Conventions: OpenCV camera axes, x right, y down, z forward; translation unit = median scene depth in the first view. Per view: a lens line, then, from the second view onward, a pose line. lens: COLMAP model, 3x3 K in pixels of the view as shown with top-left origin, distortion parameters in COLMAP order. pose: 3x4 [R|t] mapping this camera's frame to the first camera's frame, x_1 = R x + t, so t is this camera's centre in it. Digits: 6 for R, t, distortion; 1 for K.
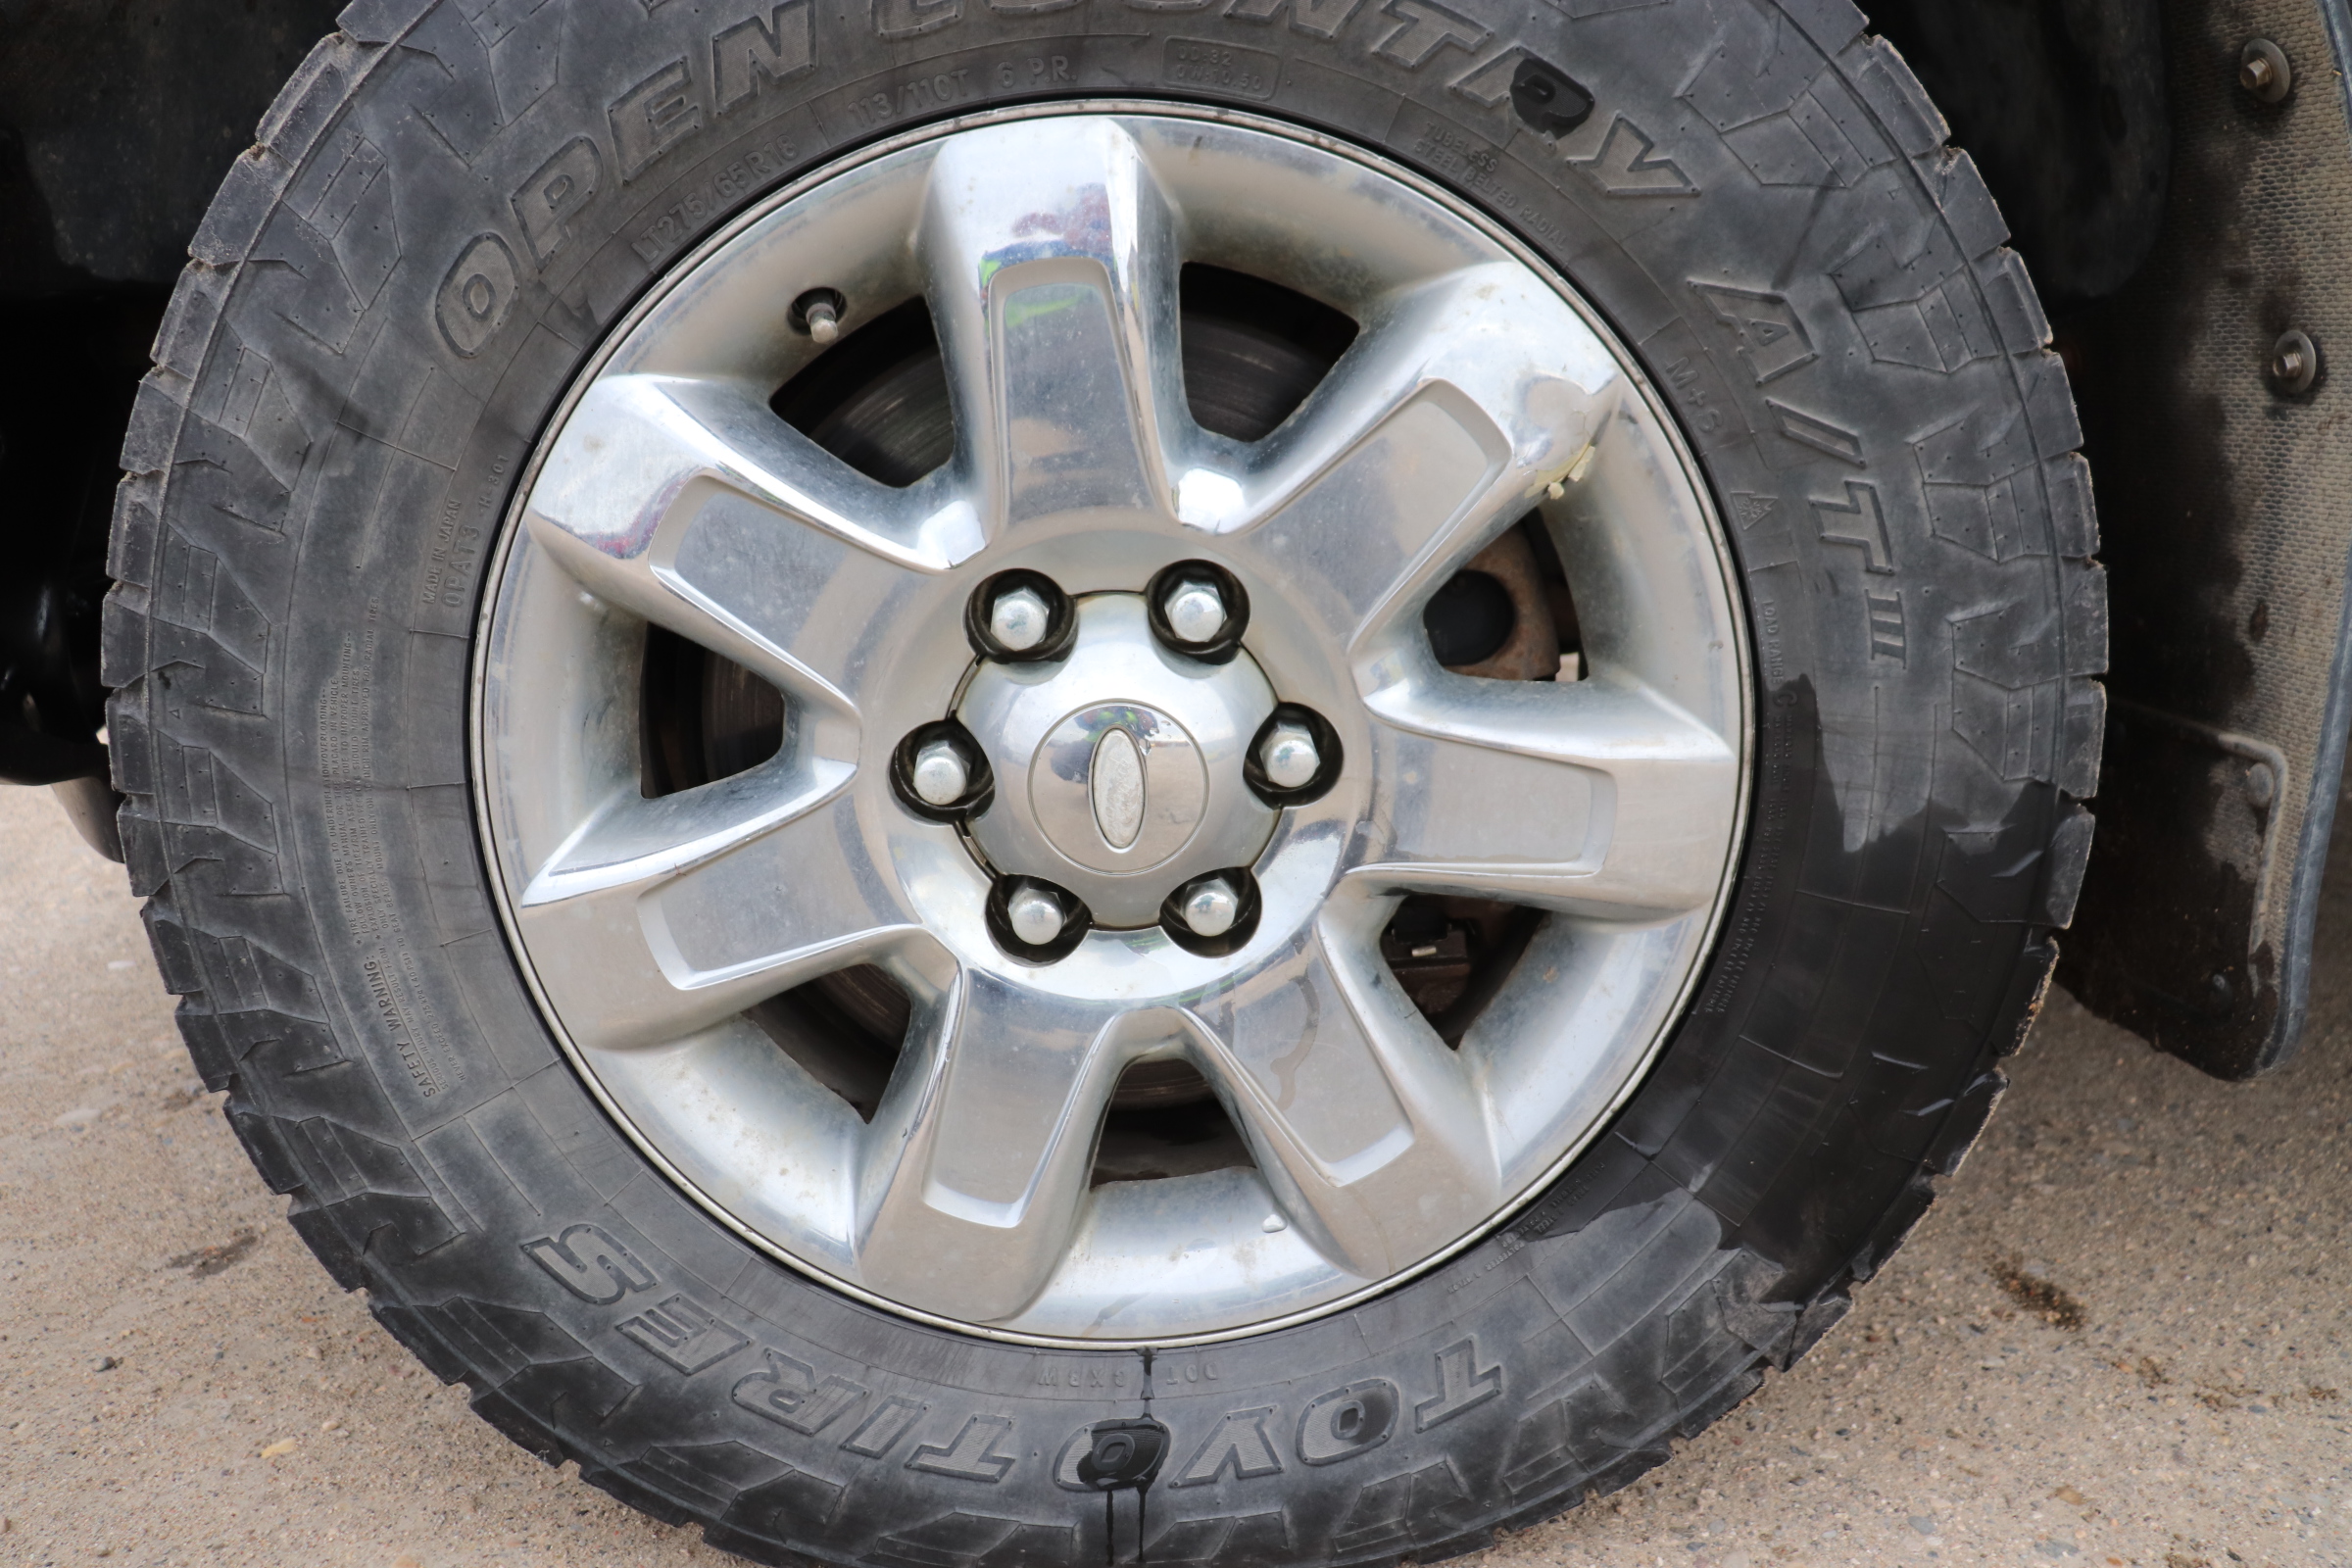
lens RADIAL K [[1935.6, 0, 1176.4], [0, 1935.6, 777.9], [0, 0, 1]] dist [-0.181689, 0.165924]
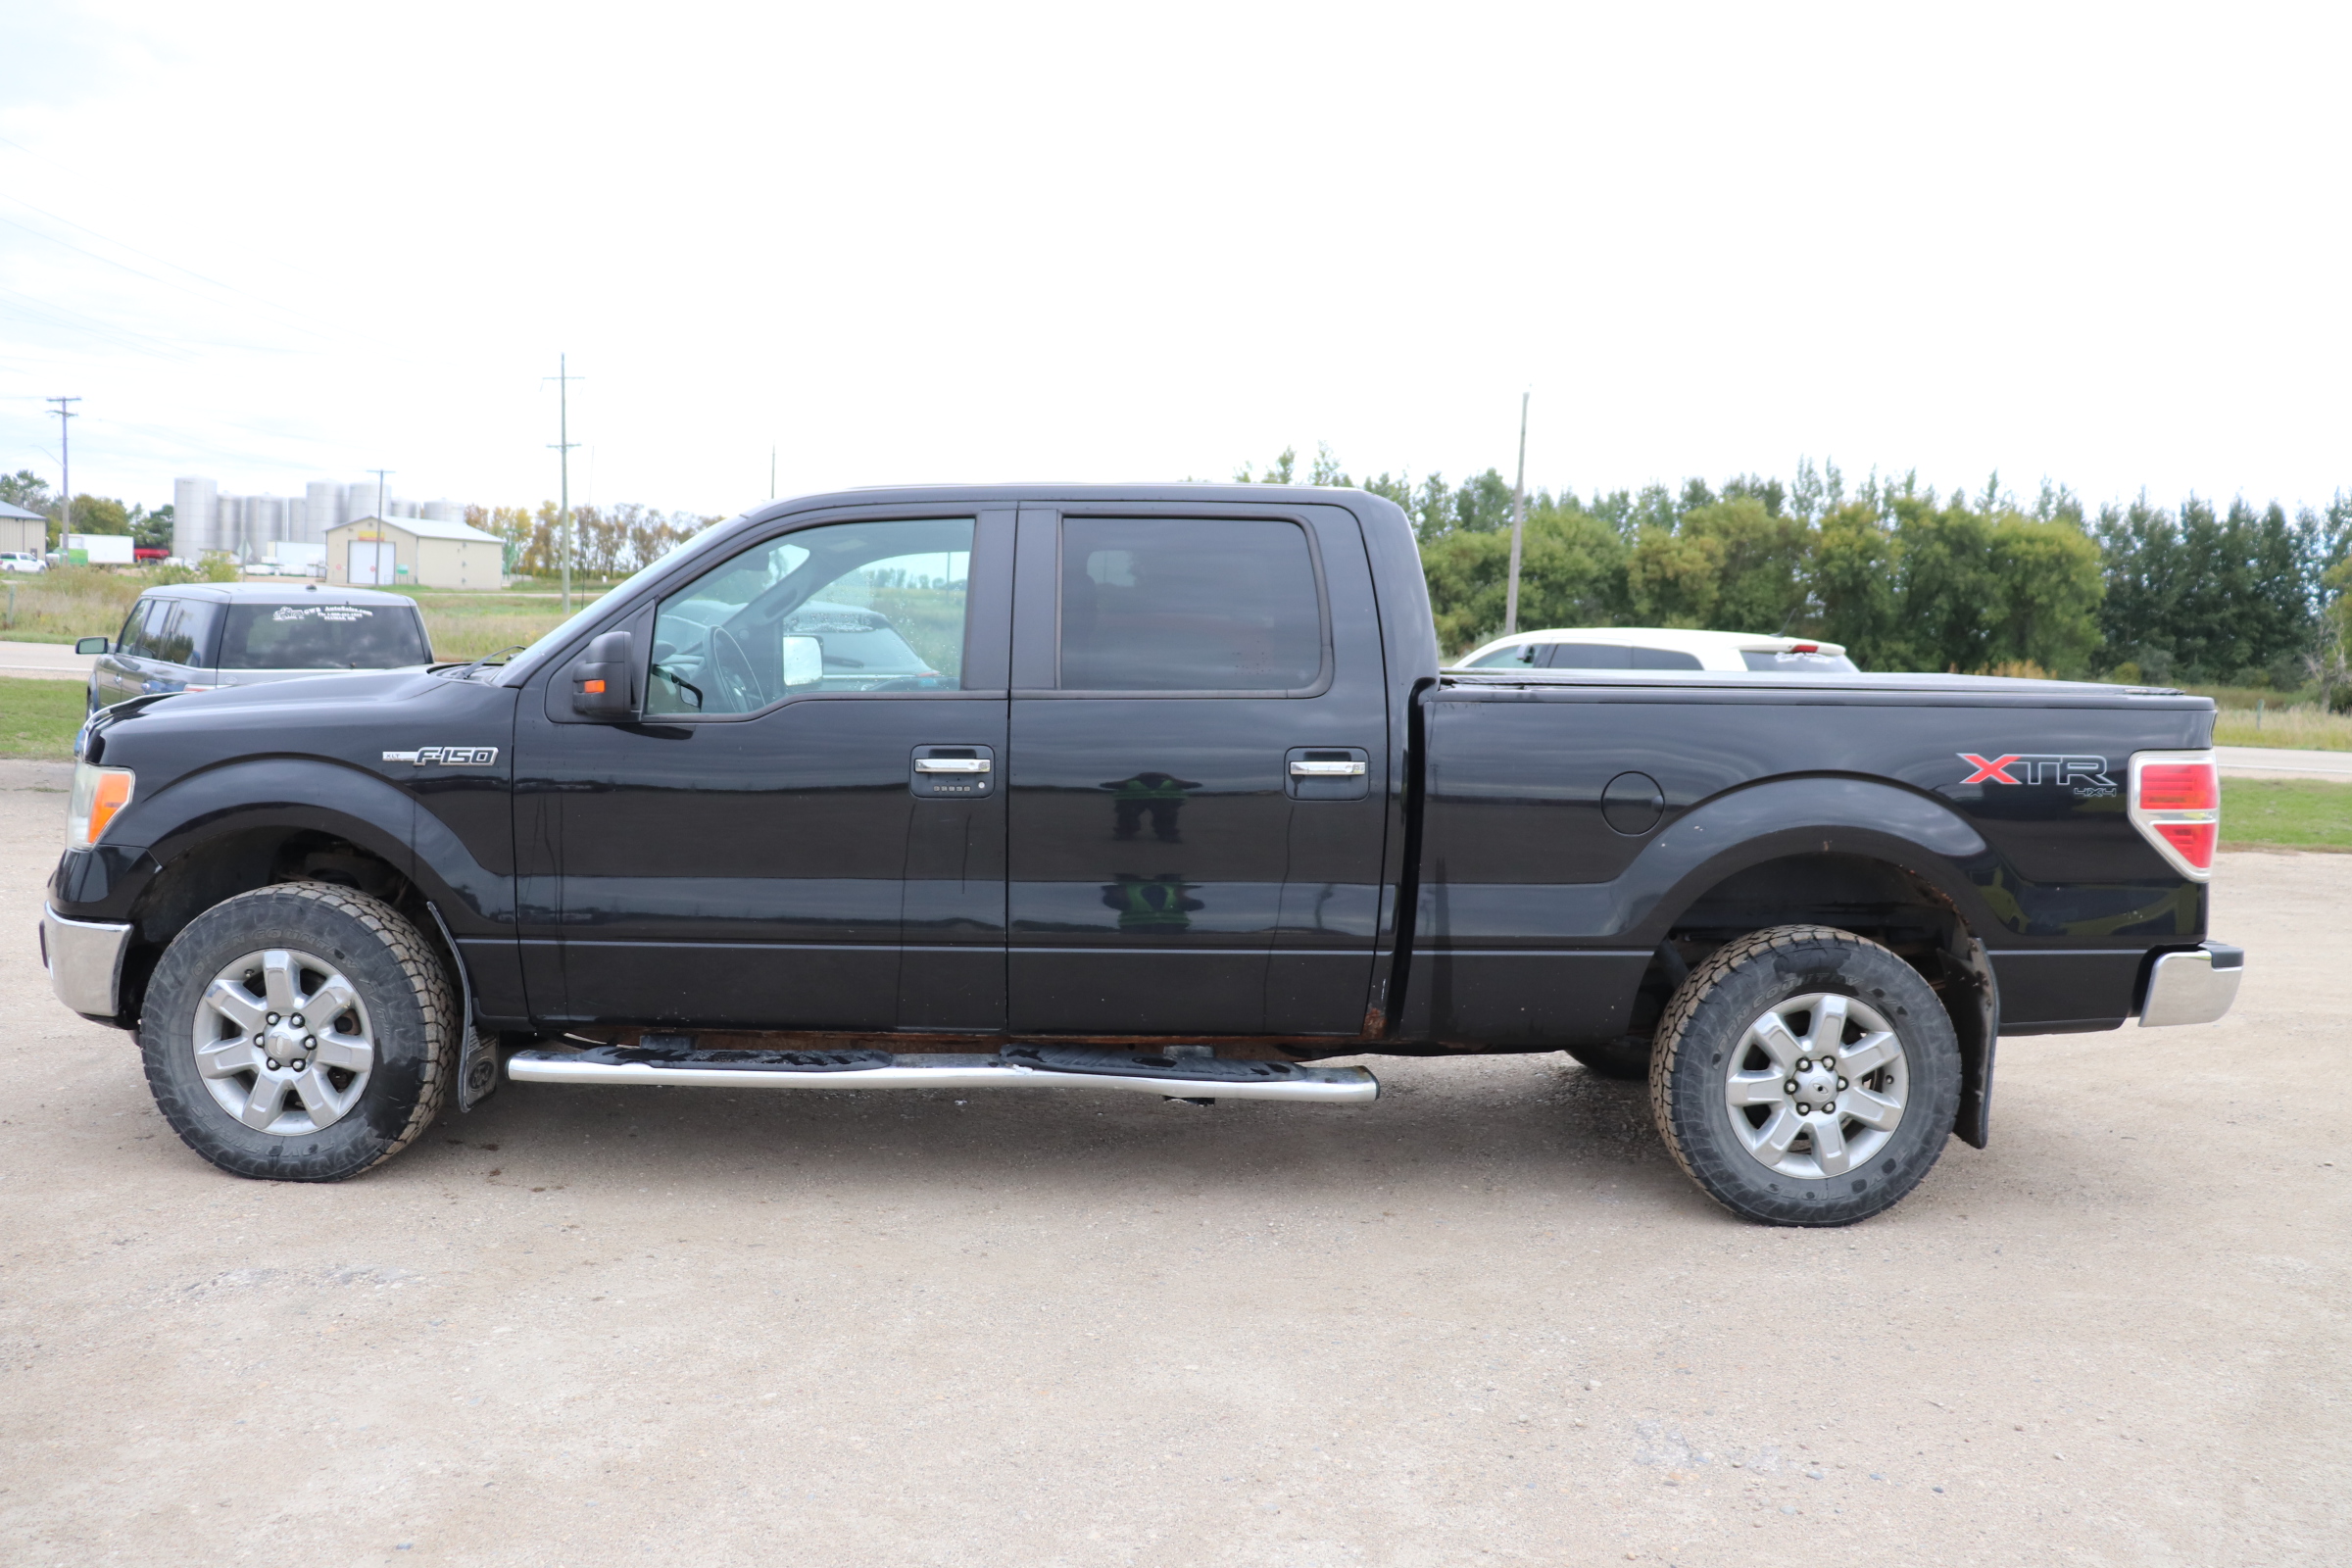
lens RADIAL K [[1935.6, 0, 1176.4], [0, 1935.6, 777.9], [0, 0, 1]] dist [-0.181689, 0.165924]
pose [[0.996928, 0.071707, -0.031515, 3.198062], [-0.076361, 0.979348, -0.187207, 0.074543], [0.017440, 0.189039, 0.981815, -5.501744]]
